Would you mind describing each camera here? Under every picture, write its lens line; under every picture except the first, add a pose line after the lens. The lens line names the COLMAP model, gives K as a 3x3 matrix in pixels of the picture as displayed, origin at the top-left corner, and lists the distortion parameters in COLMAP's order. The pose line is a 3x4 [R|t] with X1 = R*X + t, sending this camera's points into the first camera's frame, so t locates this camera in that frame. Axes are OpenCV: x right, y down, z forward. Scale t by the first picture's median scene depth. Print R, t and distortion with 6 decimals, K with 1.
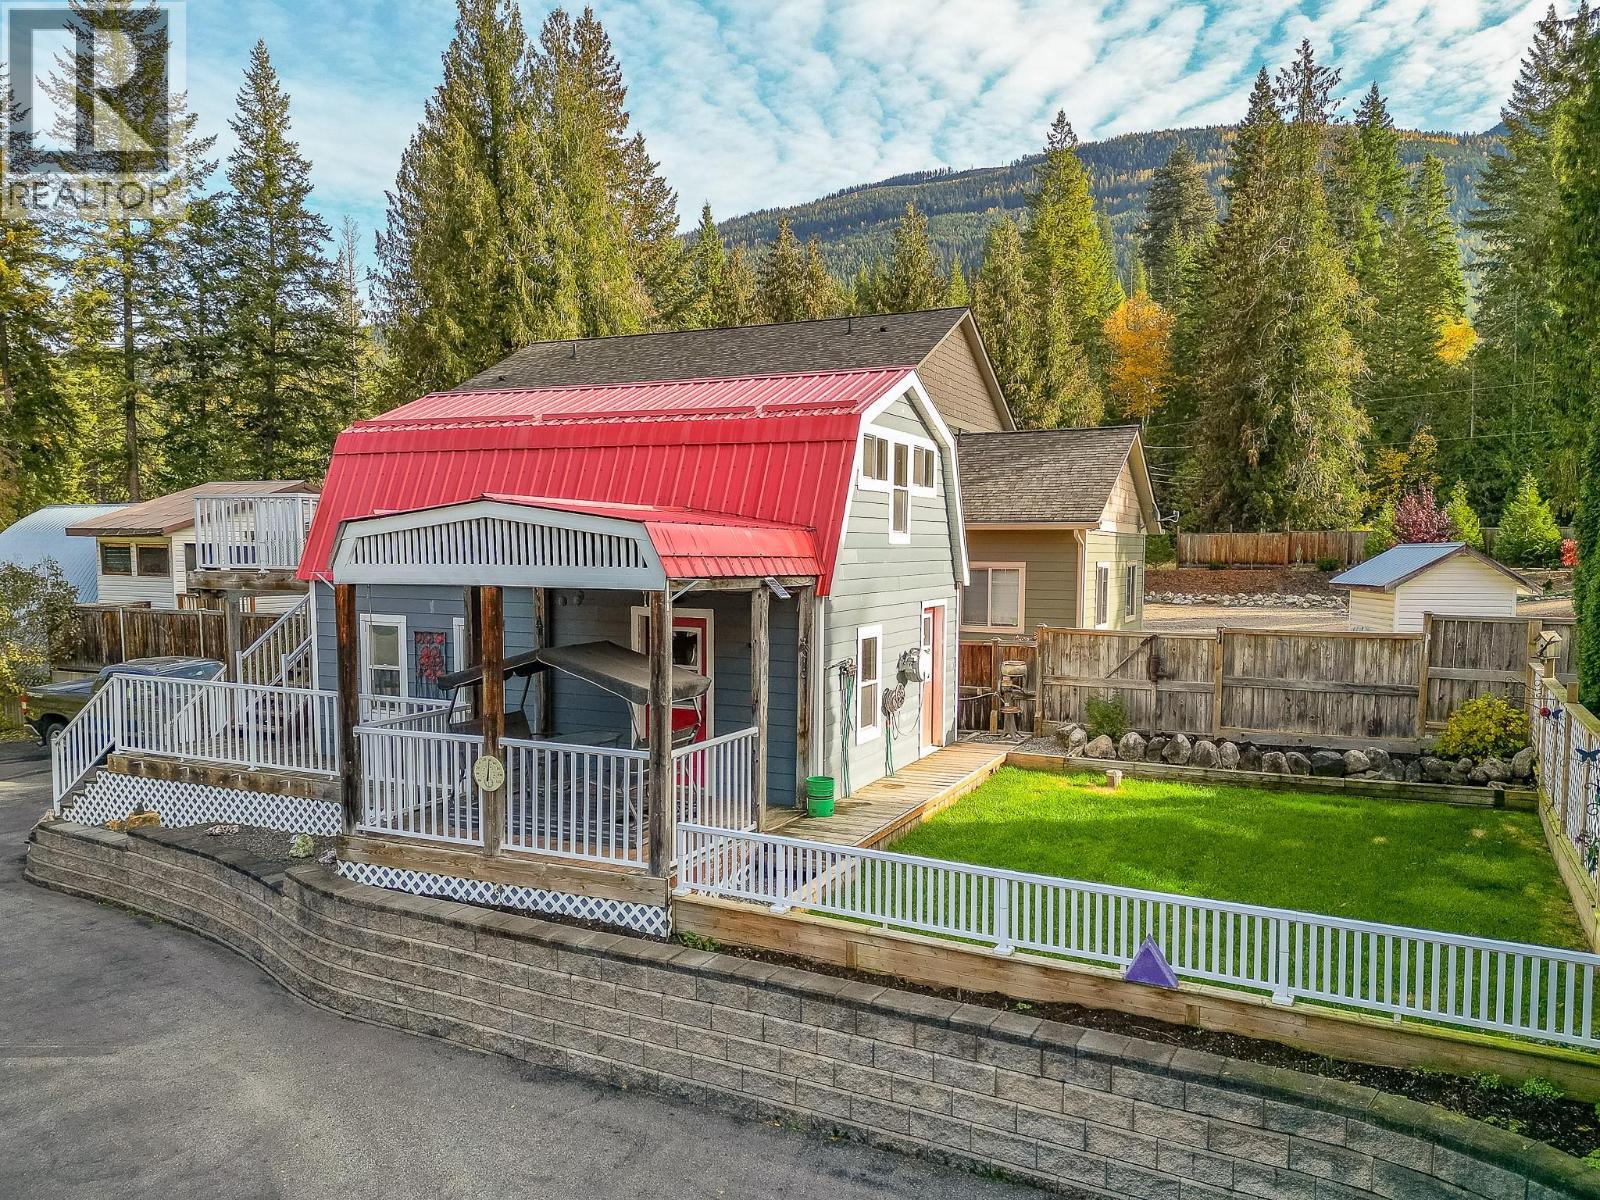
lens RADIAL K [[1170.2, 0, 792.3], [0, 1170.2, 604.5], [0, 0, 1]] dist [0.058462, -0.037739]
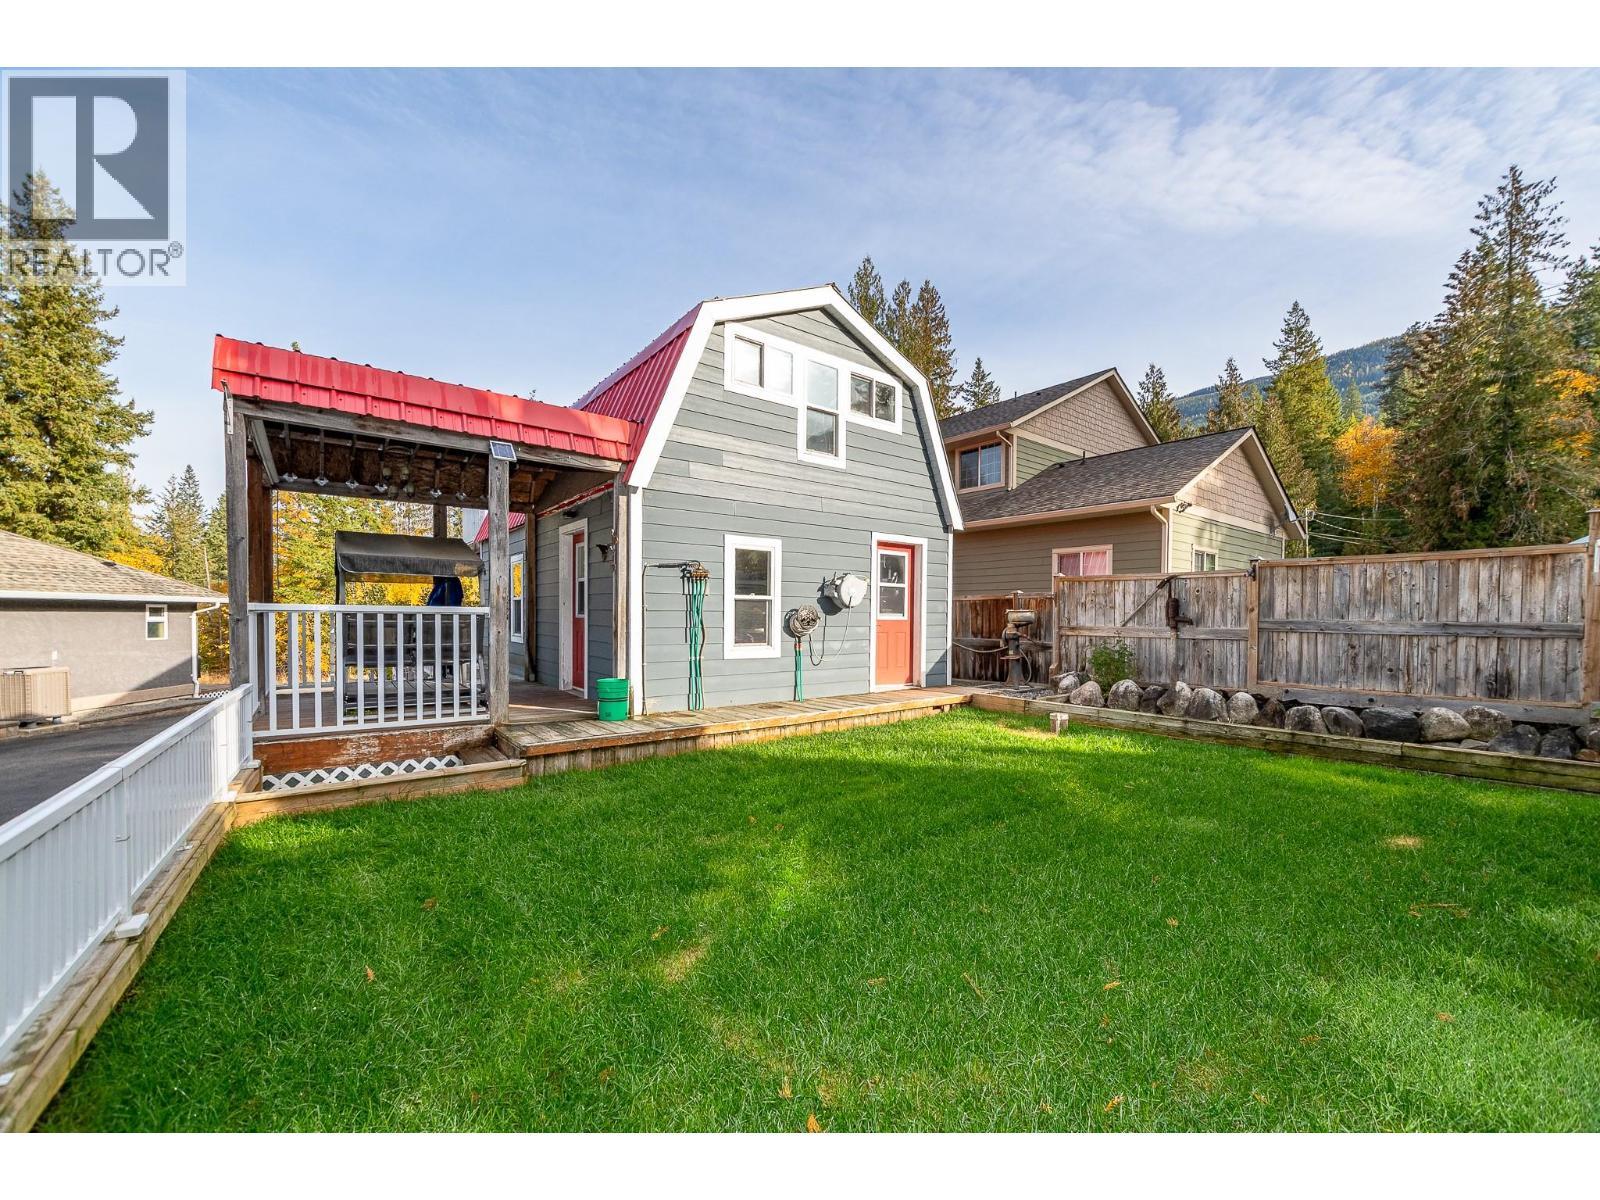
lens RADIAL K [[628.9, 0, 805.1], [0, 628.9, 617.2], [0, 0, 1]] dist [-0.006866, 0.001214]
pose [[0.890109, 0.006234, -0.455705, 0.282702], [-0.028865, 0.998670, -0.042720, 0.087583], [0.454833, 0.051179, 0.889105, 0.463240]]
